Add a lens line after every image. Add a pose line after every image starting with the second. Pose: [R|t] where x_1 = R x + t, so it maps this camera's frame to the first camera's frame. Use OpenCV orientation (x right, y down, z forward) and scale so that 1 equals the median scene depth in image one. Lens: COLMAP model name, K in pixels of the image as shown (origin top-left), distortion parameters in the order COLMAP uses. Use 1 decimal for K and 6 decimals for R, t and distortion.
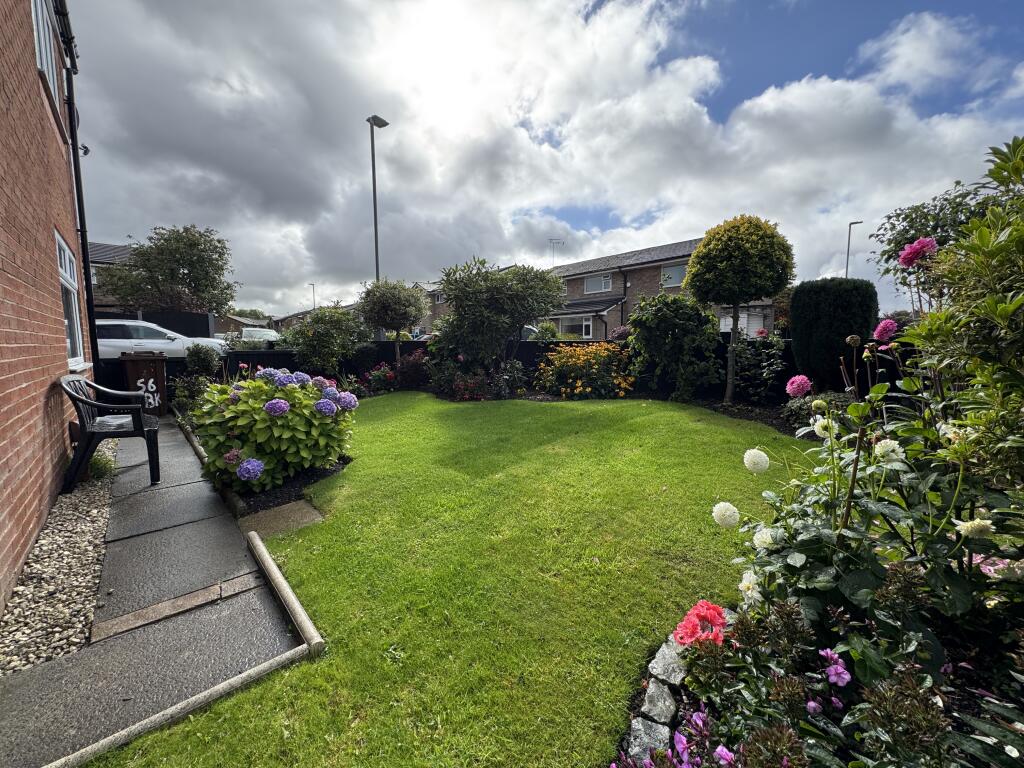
lens RADIAL K [[407.8, 0, 512.9], [0, 407.8, 384.1], [0, 0, 1]] dist [-0.001008, -0.000221]
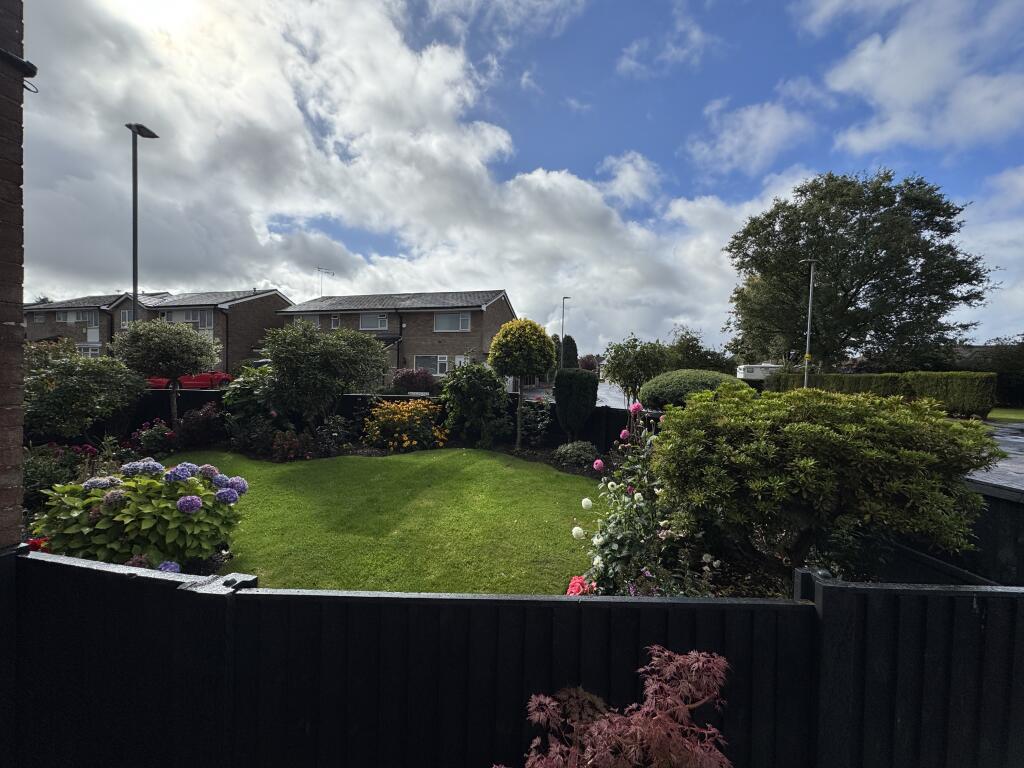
lens RADIAL K [[407.8, 0, 511.4], [0, 407.8, 383.7], [0, 0, 1]] dist [-0.001008, -0.000221]
pose [[0.841001, 0.013663, 0.540861, -0.223975], [0.023407, 0.997826, -0.061602, -0.079262], [-0.540527, 0.064467, 0.838853, -0.151913]]
